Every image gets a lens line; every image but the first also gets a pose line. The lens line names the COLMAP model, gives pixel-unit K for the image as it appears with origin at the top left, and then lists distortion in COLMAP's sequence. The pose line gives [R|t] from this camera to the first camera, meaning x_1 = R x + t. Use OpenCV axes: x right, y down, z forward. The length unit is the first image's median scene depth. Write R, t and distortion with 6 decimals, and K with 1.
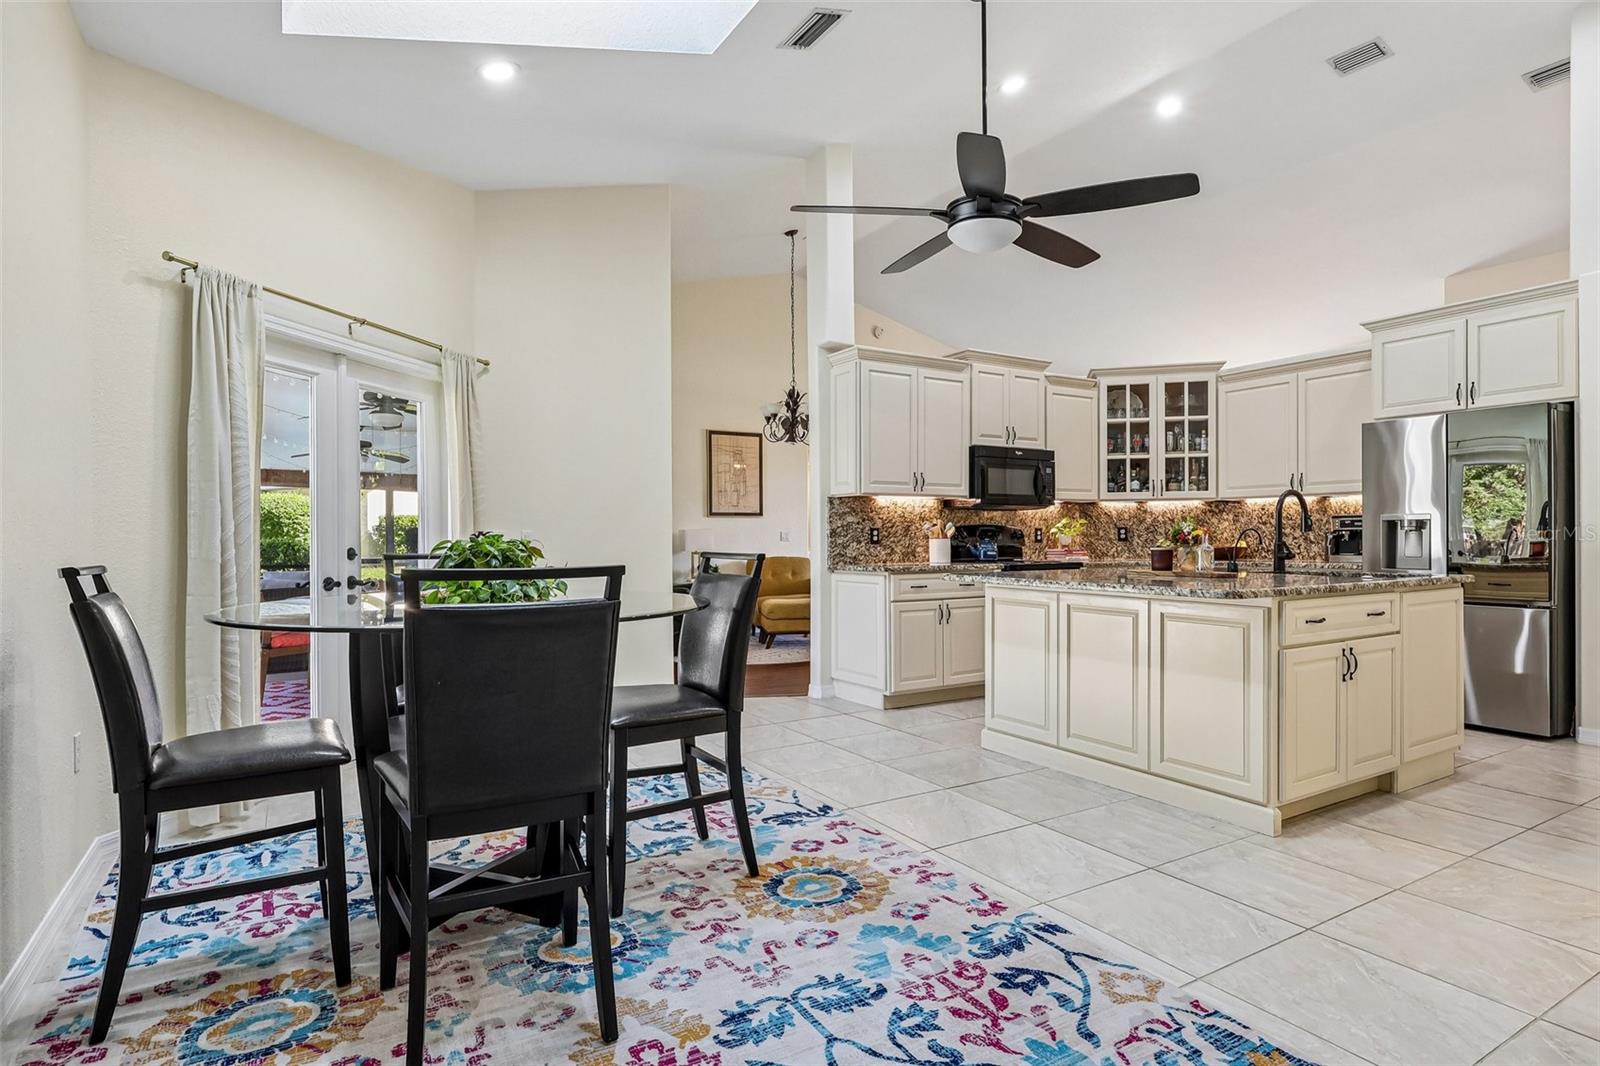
lens RADIAL K [[848.1, 0, 797.7], [0, 848.1, 540.9], [0, 0, 1]] dist [0.001830, 0.000118]
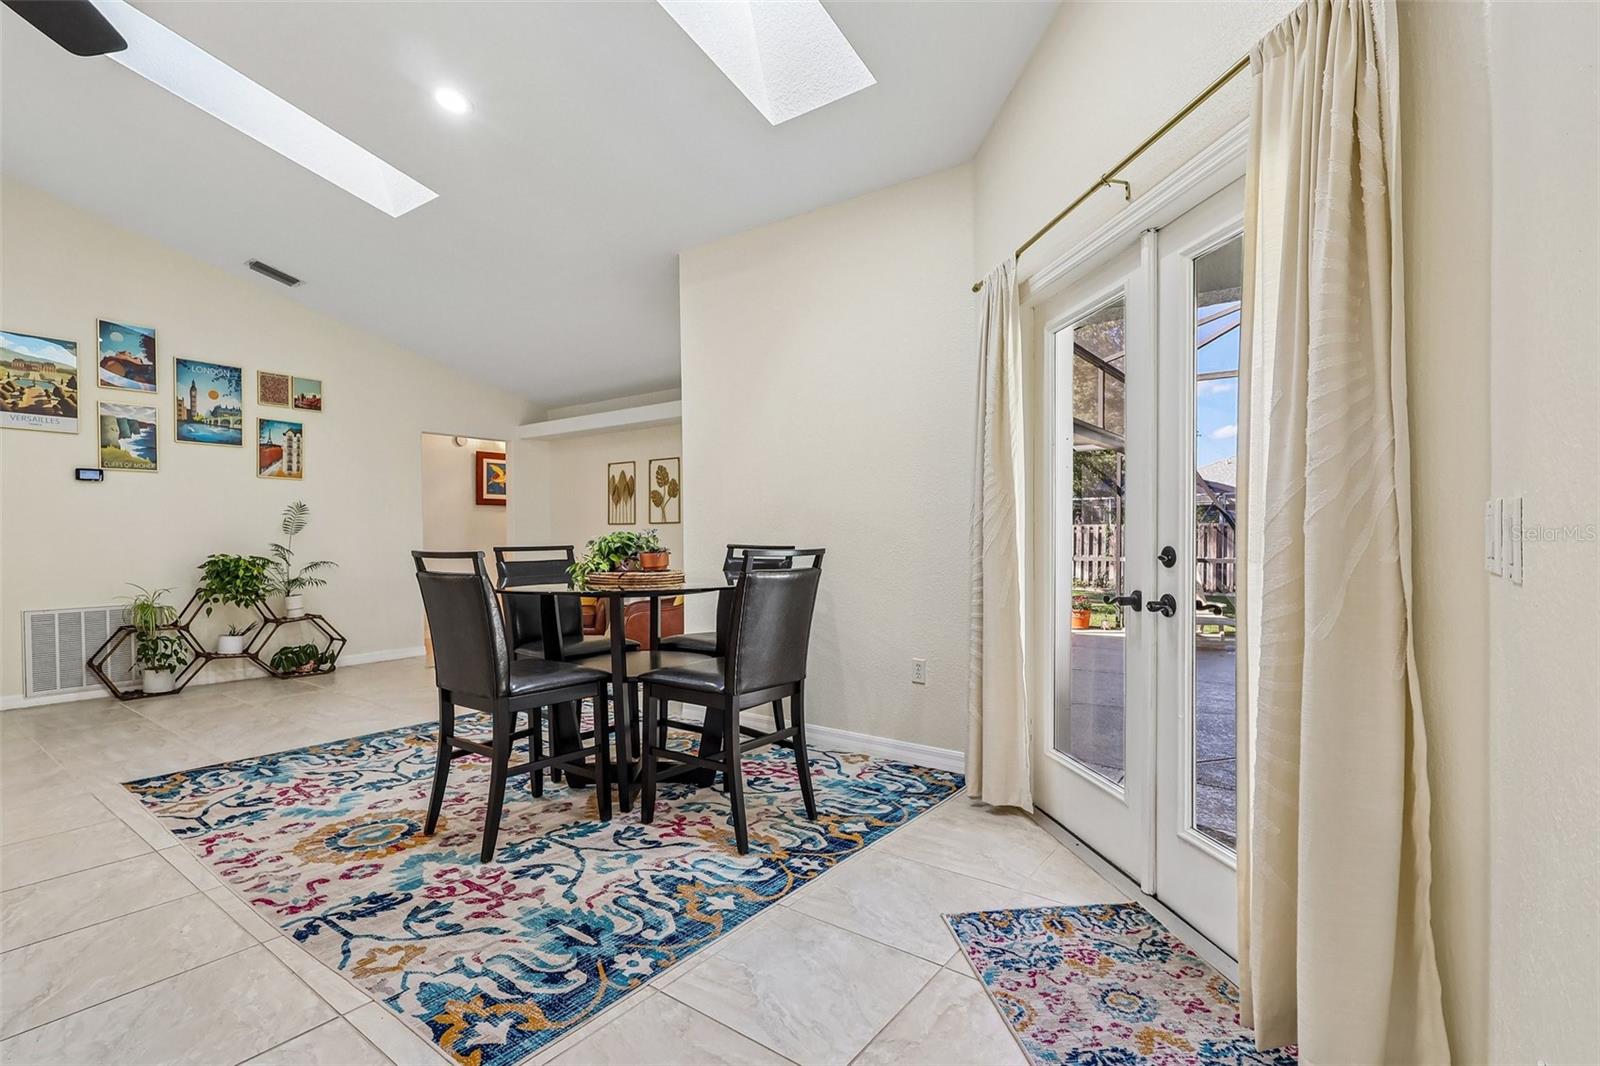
lens RADIAL K [[745.8, 0, 793.0], [0, 745.8, 513.8], [0, 0, 1]] dist [-0.001383, 0.000003]
pose [[-0.930106, -0.001011, -0.367290, -0.061841], [0.007728, 0.999721, -0.022322, -0.002643], [0.367210, -0.023600, -0.929839, 0.949932]]
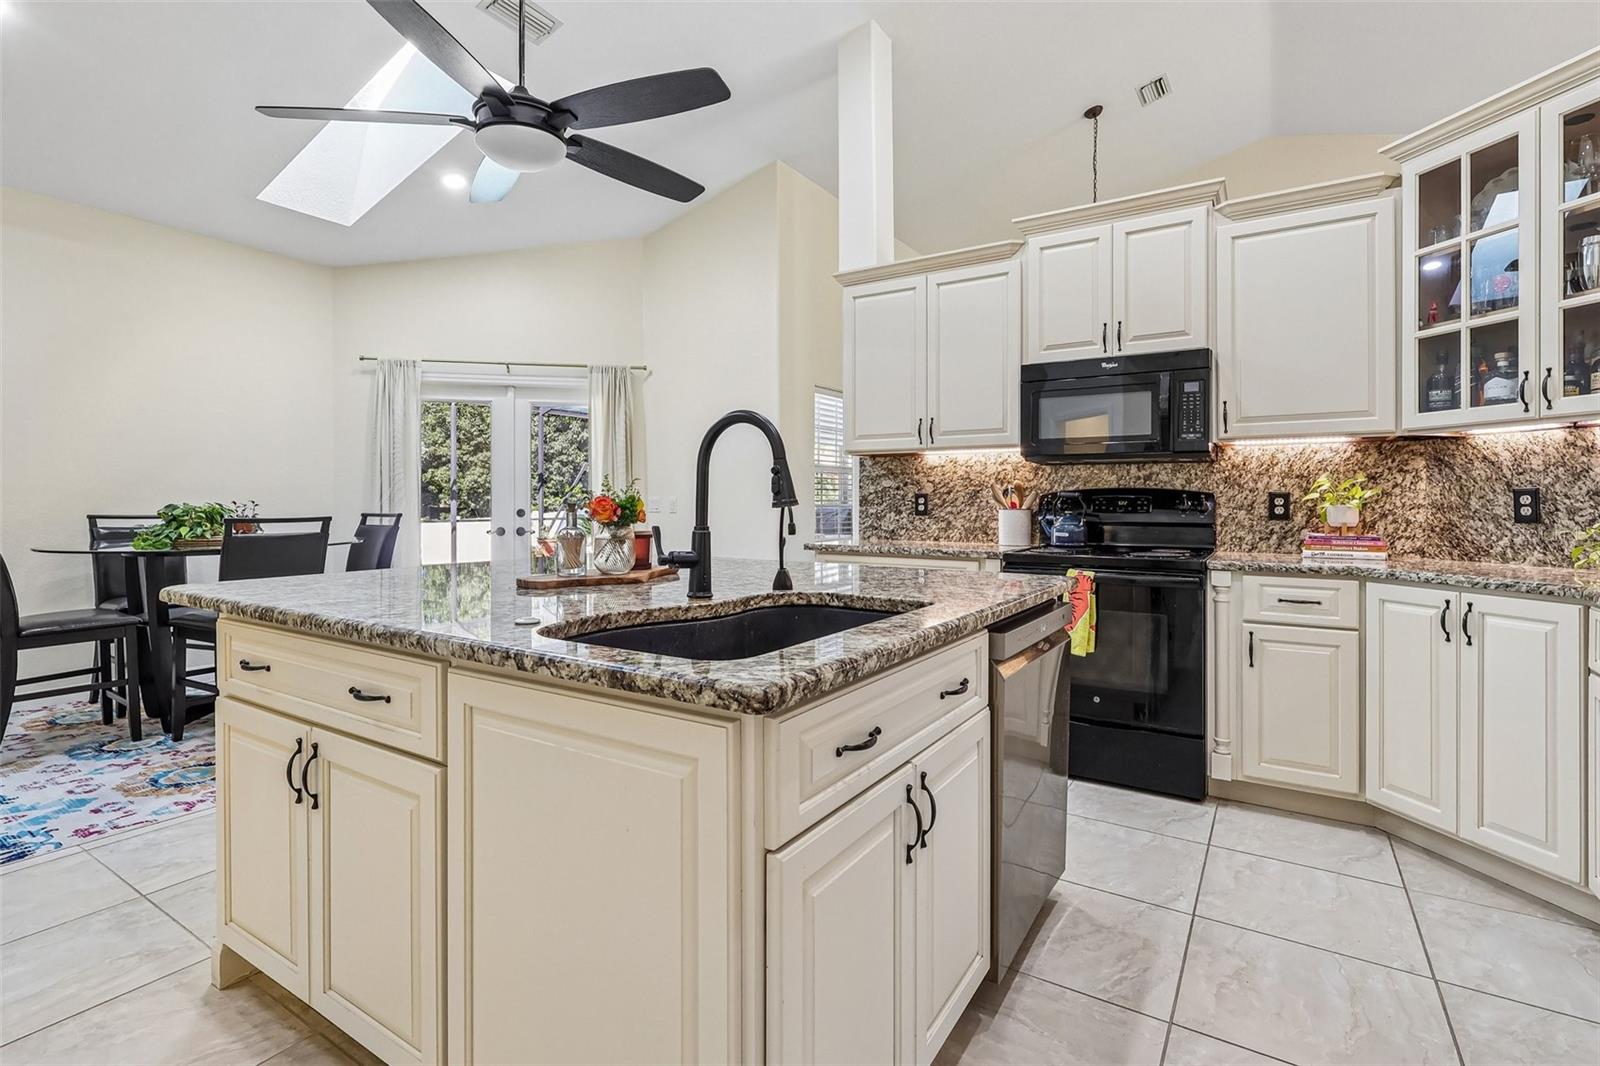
lens RADIAL K [[757.2, 0, 795.3], [0, 757.2, 501.6], [0, 0, 1]] dist [-0.001408, -0.000134]
pose [[0.433302, 0.007145, -0.901220, 0.639050], [-0.007354, 0.999963, 0.004392, -0.010423], [0.901219, 0.004725, 0.433339, 0.579824]]
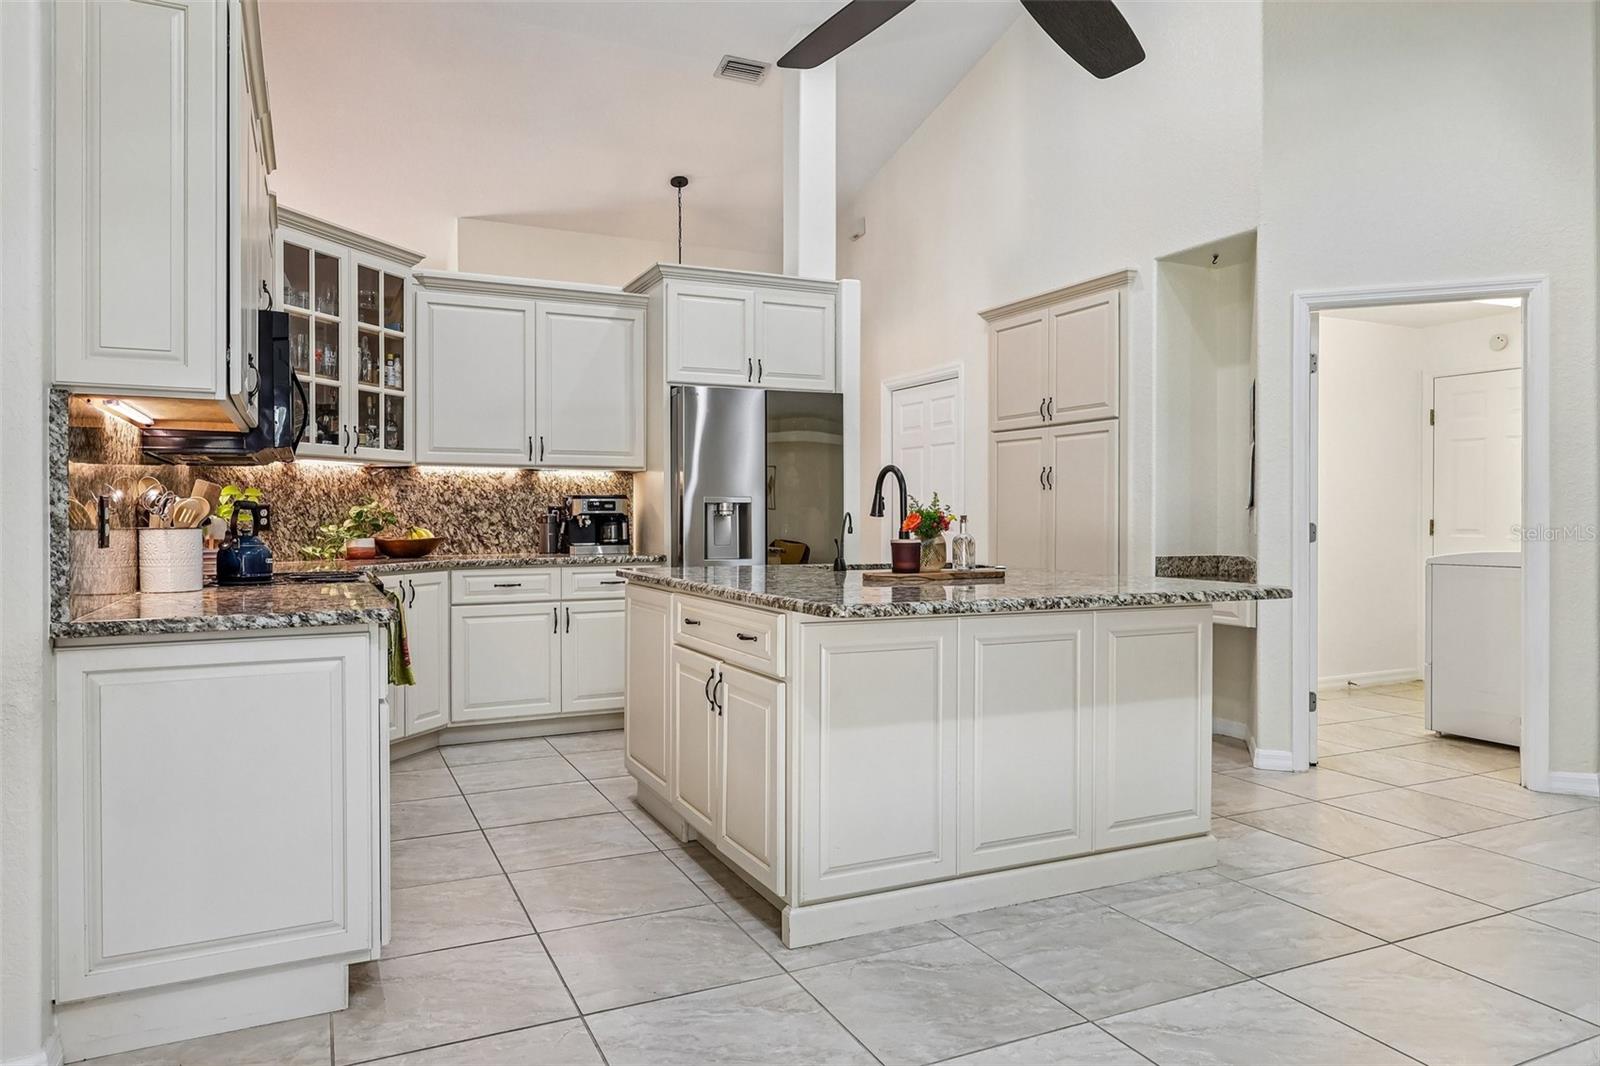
lens RADIAL K [[1024.3, 0, 802.7], [0, 1024.3, 517.4], [0, 0, 1]] dist [-0.005064, 0.000370]
pose [[0.101162, 0.002269, 0.994867, -0.270748], [0.004796, 0.999985, -0.002769, -0.005266], [-0.994858, 0.005051, 0.101150, 0.665175]]
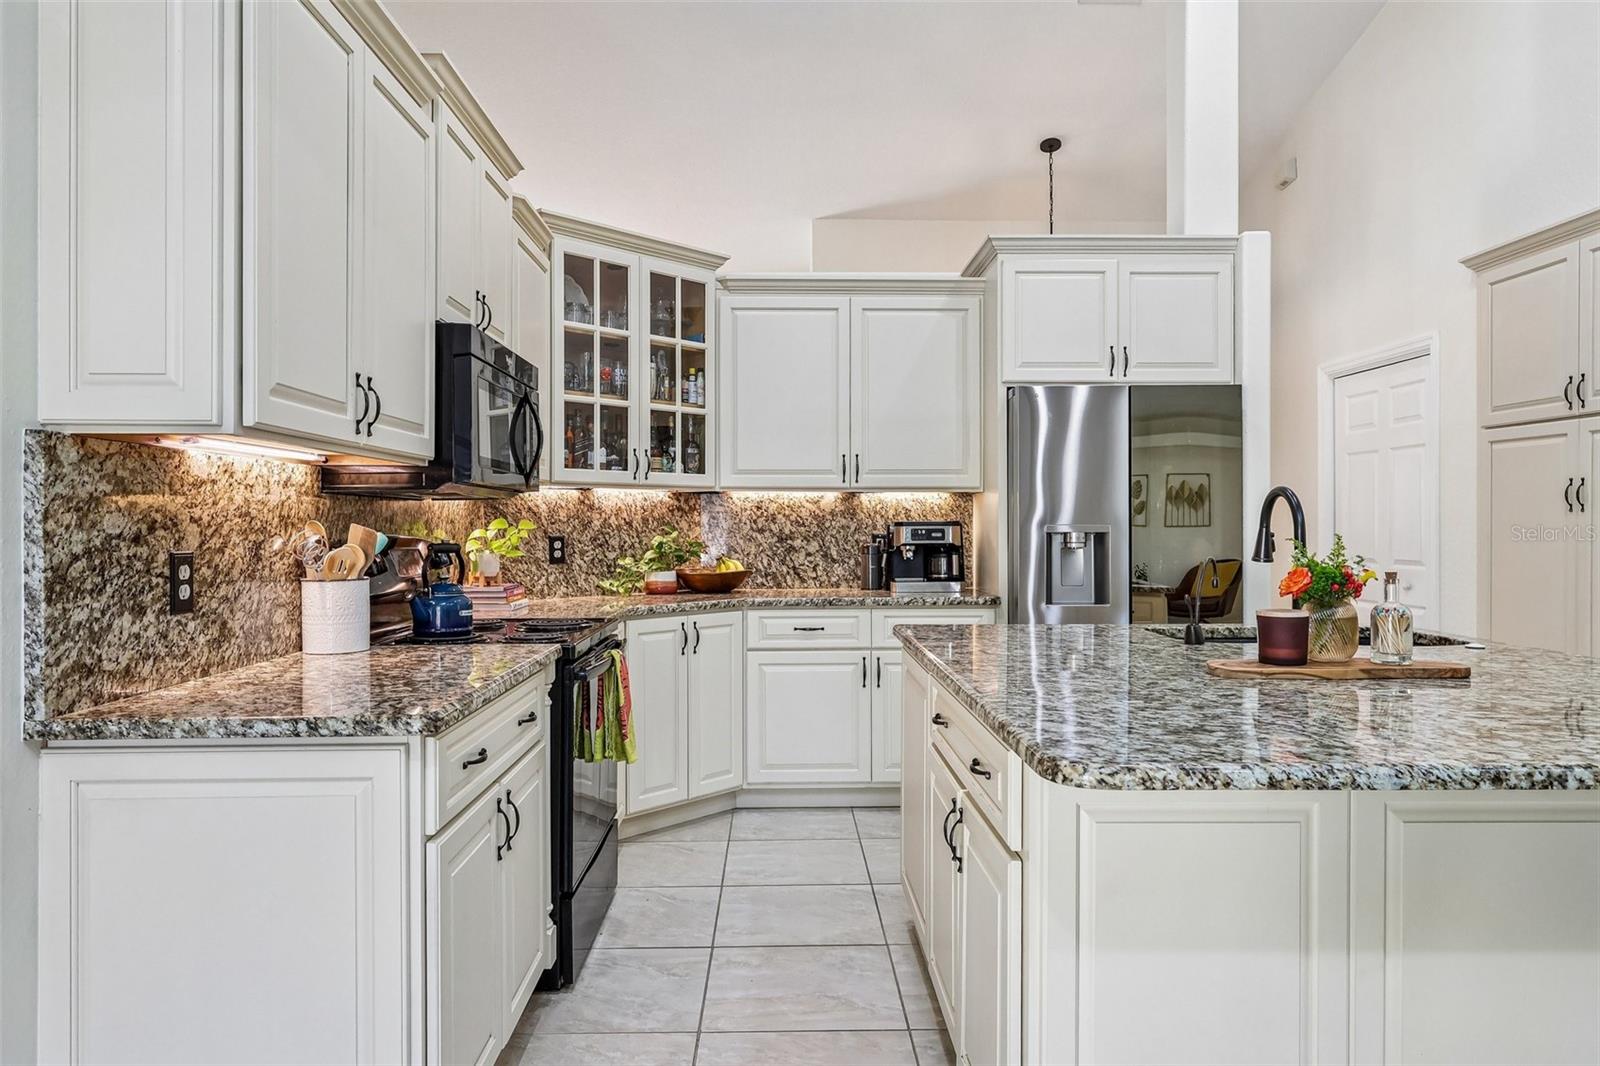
lens RADIAL K [[1035.4, 0, 802.2], [0, 1035.4, 523.3], [0, 0, 1]] dist [-0.002633, 0.000511]
pose [[0.499744, 0.004783, 0.866160, -0.098978], [0.002346, 0.999974, -0.006876, -0.022126], [-0.866170, 0.005468, 0.499720, 0.631327]]
